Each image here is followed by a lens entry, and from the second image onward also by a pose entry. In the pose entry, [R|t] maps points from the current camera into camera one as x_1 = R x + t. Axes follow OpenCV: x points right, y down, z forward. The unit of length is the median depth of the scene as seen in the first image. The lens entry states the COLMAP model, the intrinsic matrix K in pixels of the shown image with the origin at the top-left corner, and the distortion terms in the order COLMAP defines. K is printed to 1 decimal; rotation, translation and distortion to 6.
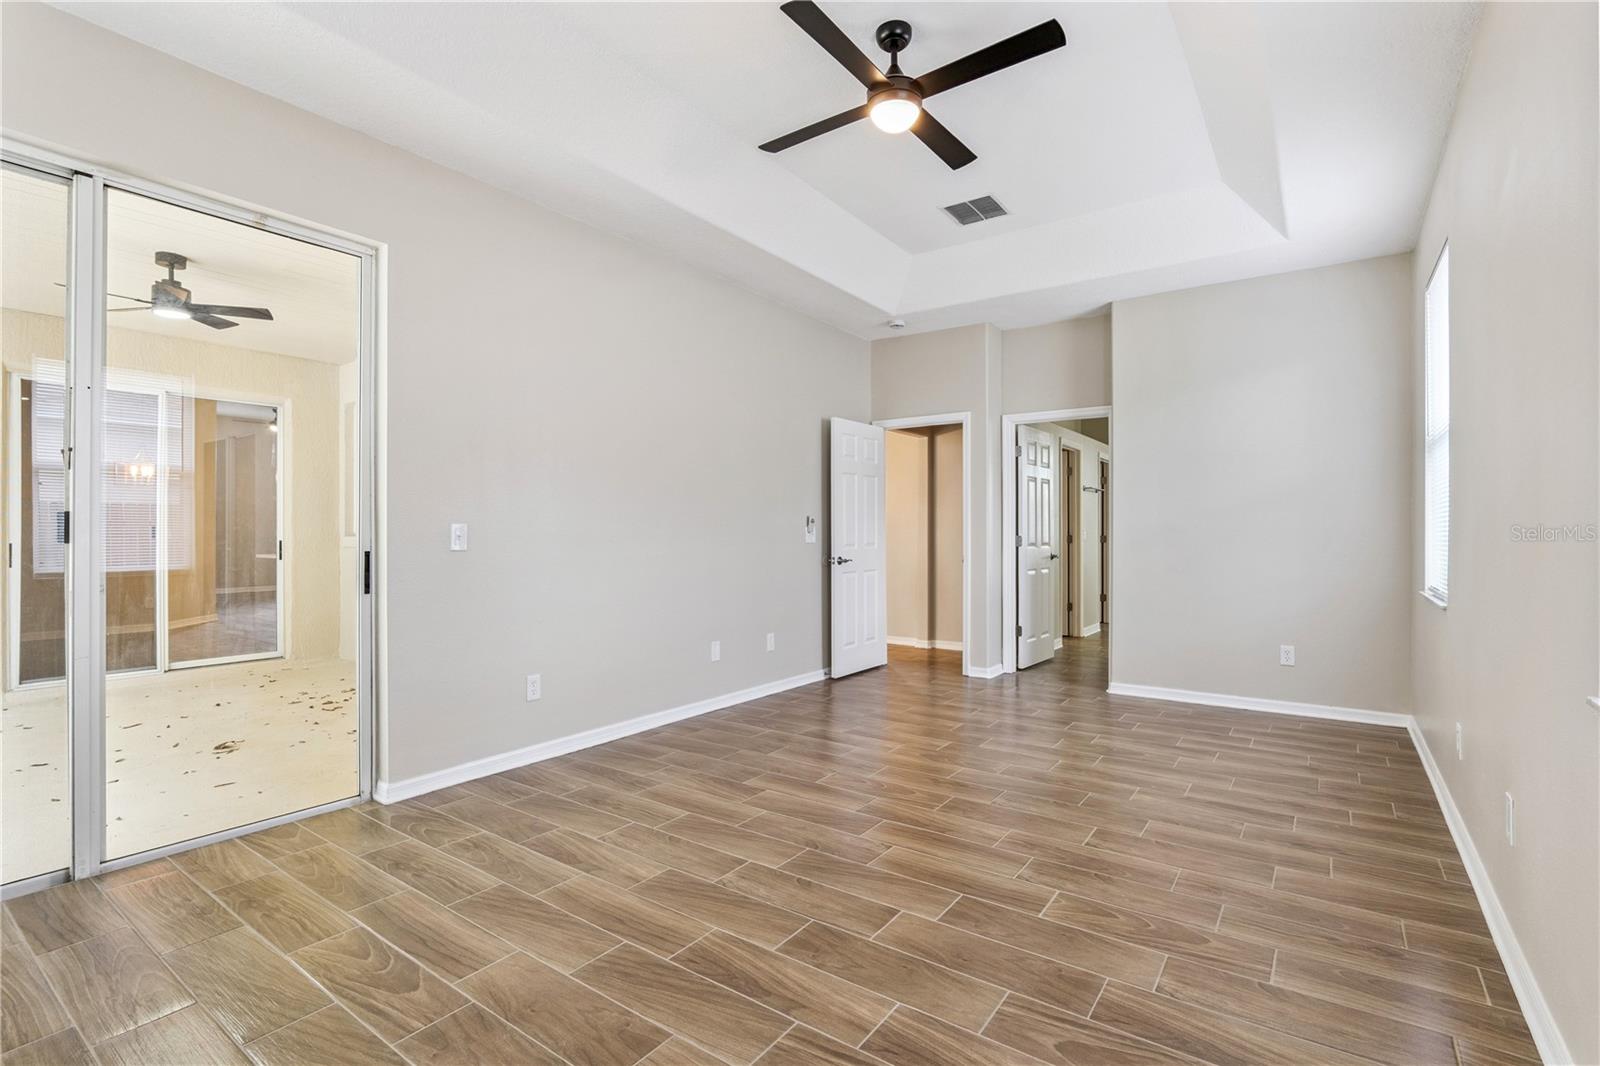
lens RADIAL K [[742.2, 0, 800.0], [0, 742.2, 533.0], [0, 0, 1]] dist [-0.022967, 0.001188]
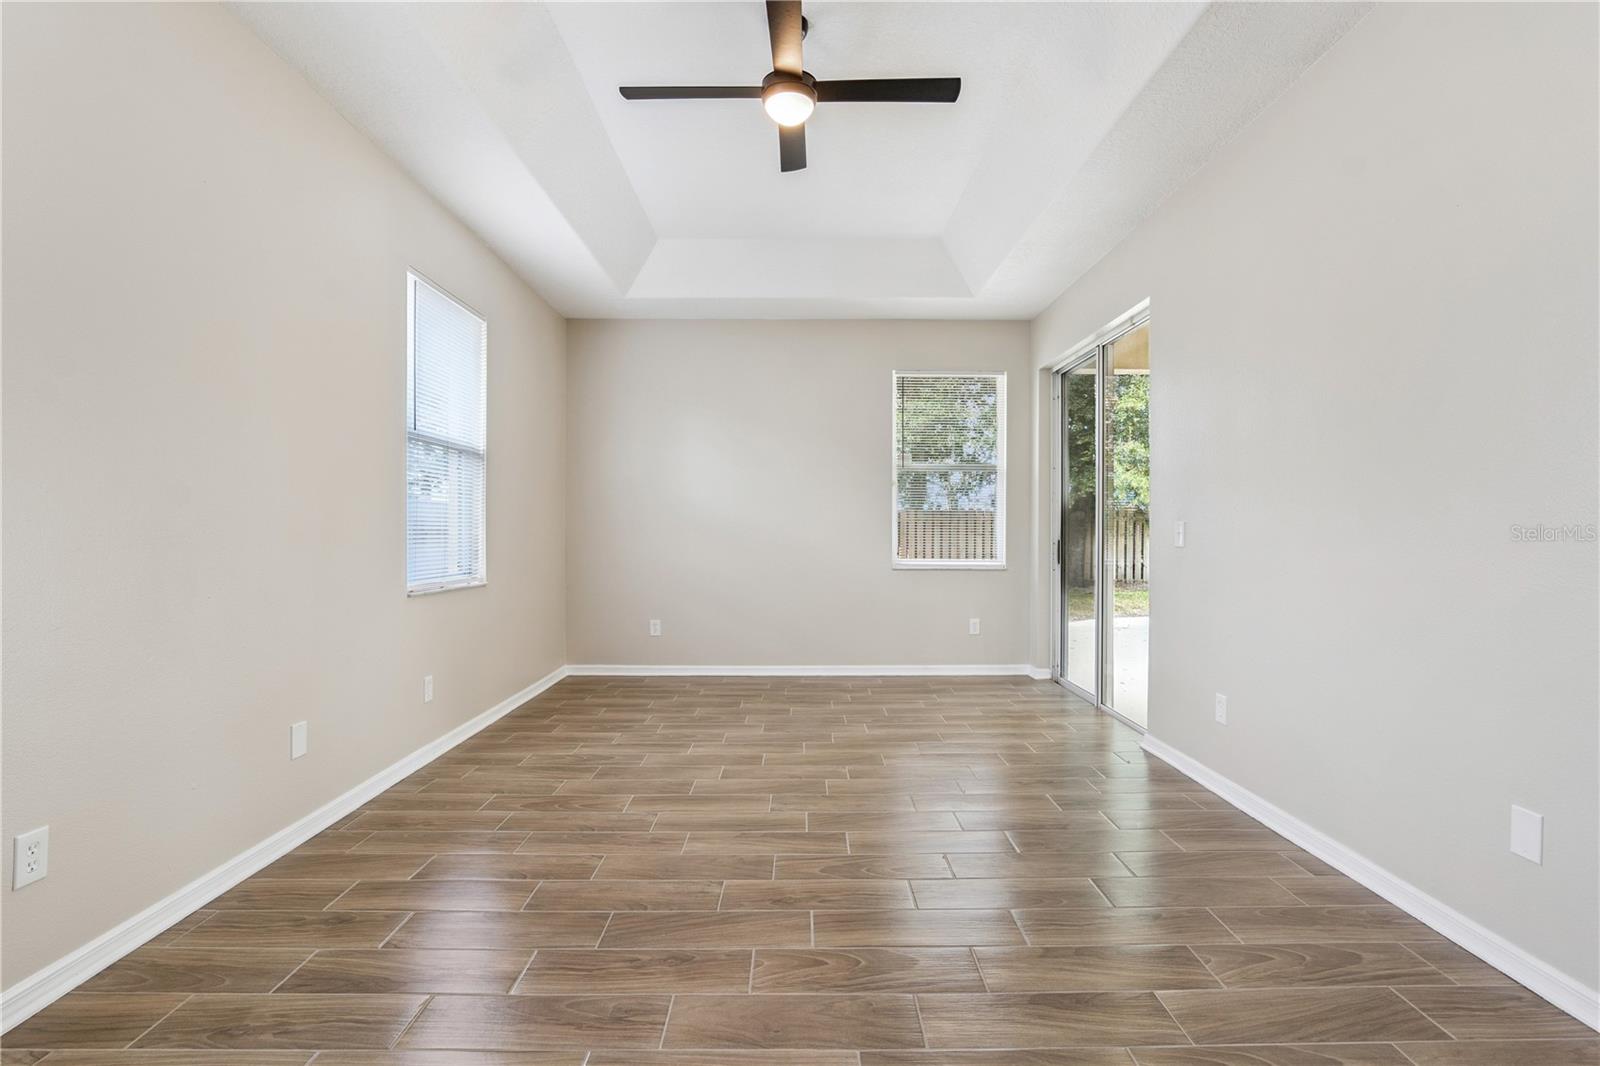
lens RADIAL K [[753.1, 0, 801.7], [0, 753.1, 529.0], [0, 0, 1]] dist [-0.025549, 0.001292]
pose [[-0.808724, -0.002551, -0.588183, 0.737951], [0.000047, 0.999990, -0.004402, 0.004592], [0.588189, -0.003588, -0.808716, 1.904161]]
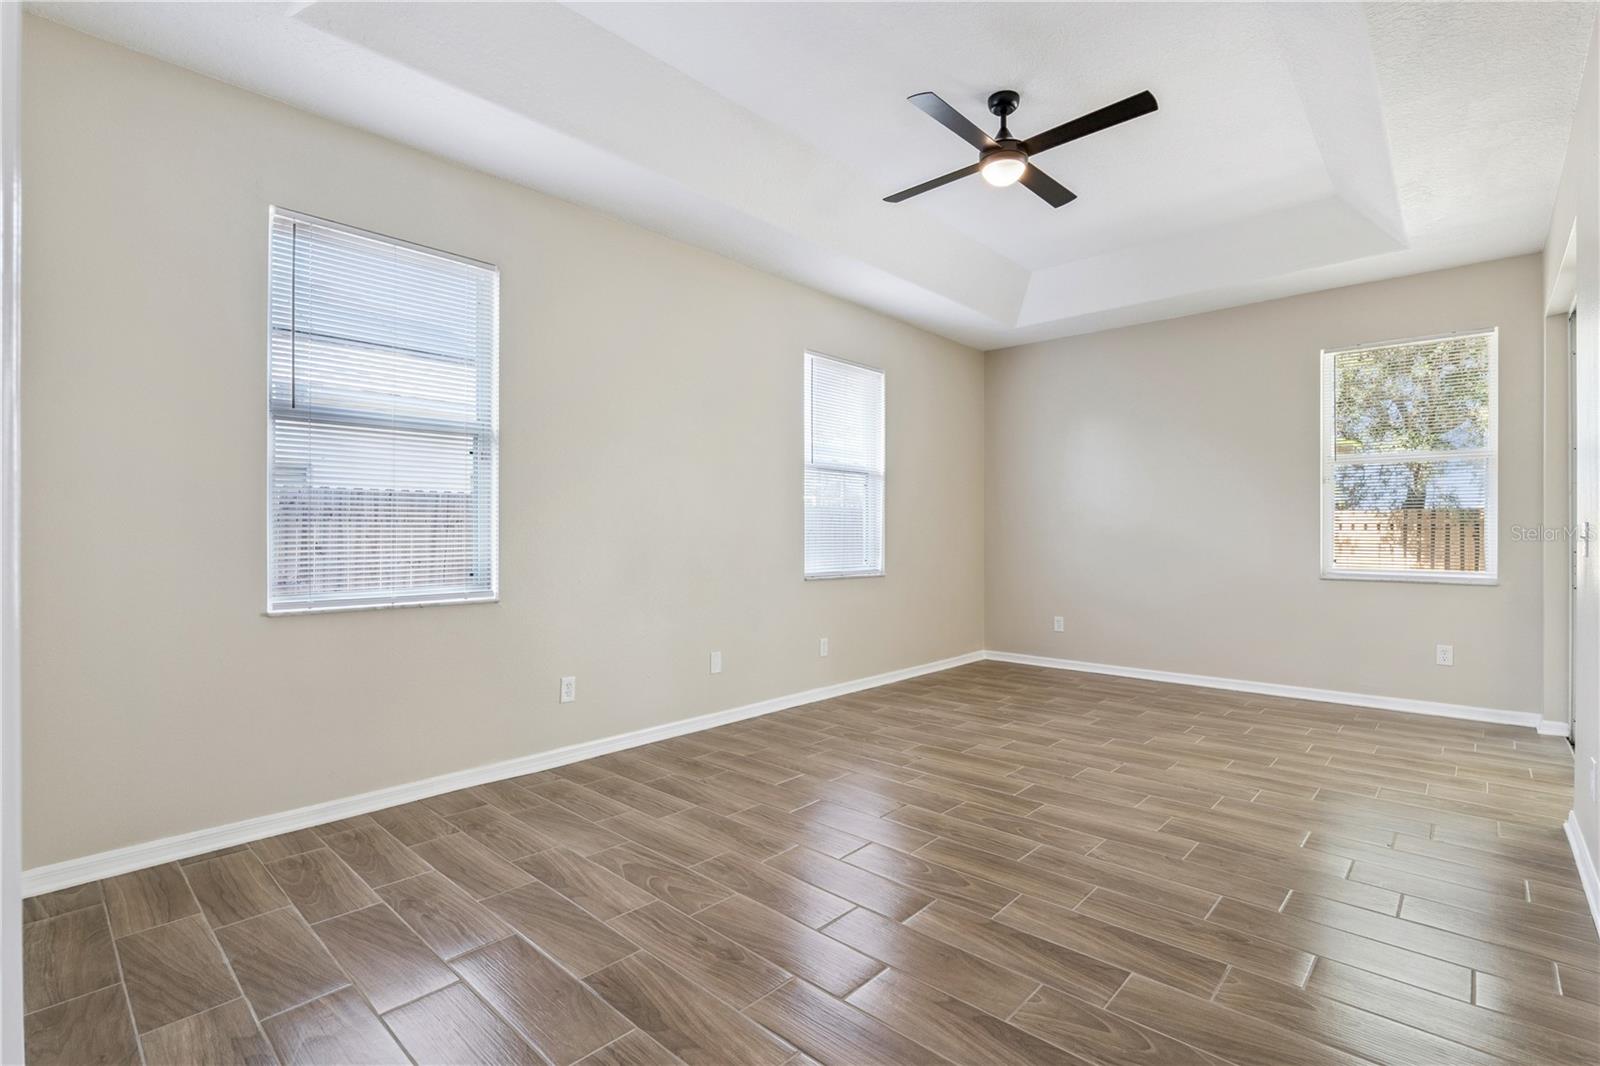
lens RADIAL K [[742.2, 0, 800.0], [0, 742.2, 533.0], [0, 0, 1]] dist [-0.022967, 0.001188]
pose [[-0.991835, -0.000089, 0.127528, 0.311565], [-0.000312, 0.999998, -0.001725, 0.000869], [-0.127527, -0.001751, -0.991834, 2.283461]]
